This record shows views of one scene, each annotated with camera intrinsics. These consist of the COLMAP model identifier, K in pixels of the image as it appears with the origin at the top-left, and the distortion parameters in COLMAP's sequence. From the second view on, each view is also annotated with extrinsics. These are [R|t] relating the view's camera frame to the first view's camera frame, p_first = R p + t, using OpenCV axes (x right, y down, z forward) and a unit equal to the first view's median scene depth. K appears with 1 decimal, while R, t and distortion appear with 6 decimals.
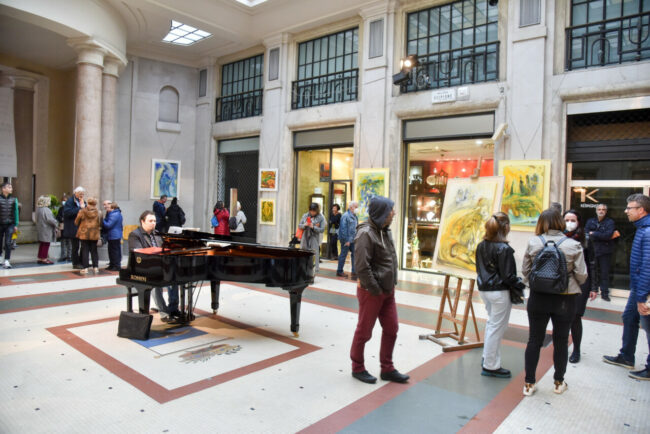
lens RADIAL K [[443.3, 0, 325.0], [0, 443.3, 217.0], [0, 0, 1]] dist [-0.108953, 0.048740]
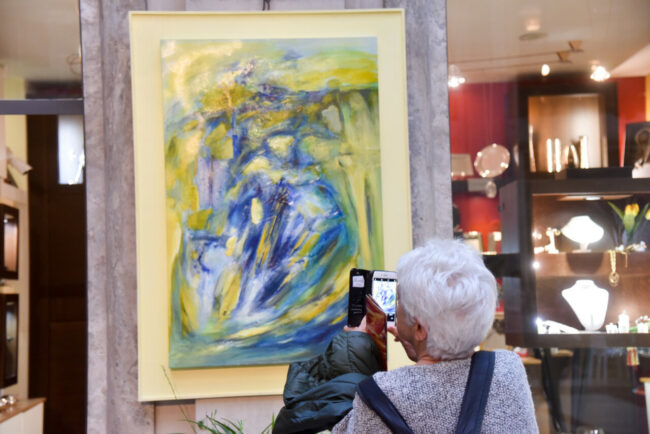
lens RADIAL K [[1017.8, 0, 325.0], [0, 1017.8, 217.0], [0, 0, 1]] dist [0.296796, 0.024134]
pose [[0.732512, -0.008961, 0.680695, -0.121542], [0.074153, 0.995014, -0.066699, -0.016229], [-0.676704, 0.099333, 0.729524, 0.743978]]
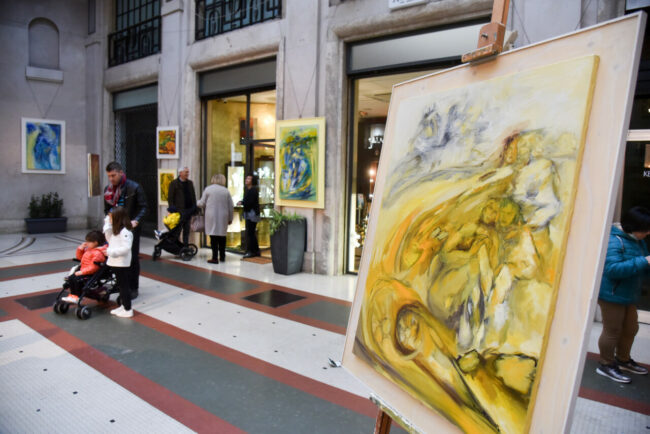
lens RADIAL K [[443.3, 0, 325.0], [0, 443.3, 217.0], [0, 0, 1]] dist [-0.108953, 0.048740]
pose [[0.998666, -0.014067, 0.049685, 0.108932], [0.011052, 0.998111, 0.060437, -0.005440], [-0.050442, -0.059807, 0.996935, 0.346804]]
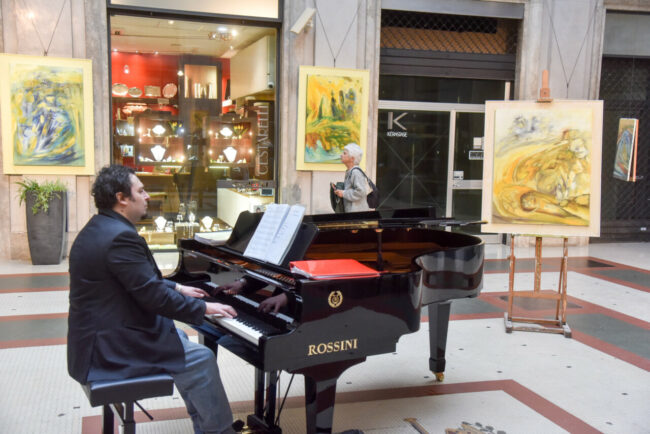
lens RADIAL K [[713.5, 0, 325.0], [0, 713.5, 217.0], [0, 0, 1]] dist [0.108786, 0.034735]
pose [[0.540210, -0.106020, 0.834825, -0.422622], [0.021019, 0.993423, 0.112560, -0.019123], [-0.841268, -0.043259, 0.538885, 0.302980]]
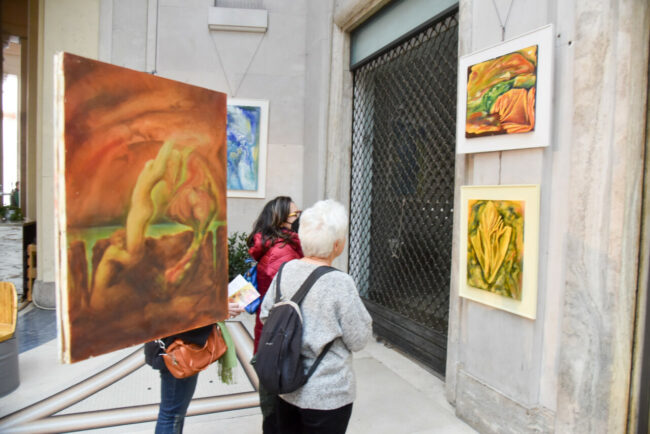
lens RADIAL K [[443.3, 0, 325.0], [0, 443.3, 217.0], [0, 0, 1]] dist [-0.108953, 0.048740]
pose [[0.879483, 0.012989, -0.475754, -0.126803], [-0.012306, 0.999914, 0.004550, -0.033195], [0.475772, 0.001853, 0.879567, 0.961119]]
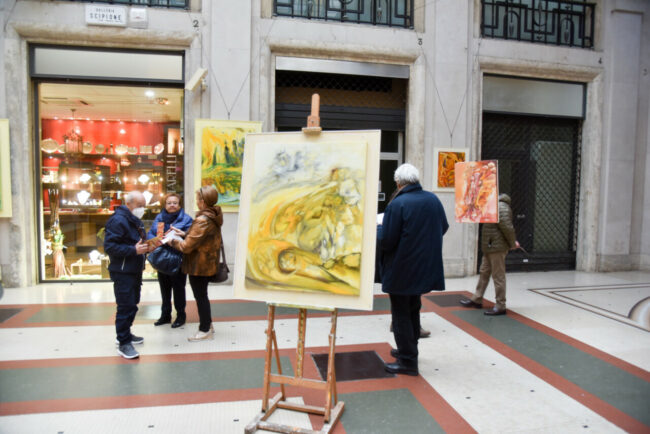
lens RADIAL K [[447.0, 0, 325.0], [0, 447.0, 217.0], [0, 0, 1]] dist [-0.062364, 0.007623]
pose [[0.618620, -0.074871, 0.782115, -0.055771], [0.028912, 0.996944, 0.072568, -0.009322], [-0.785158, -0.022279, 0.618894, 0.289942]]
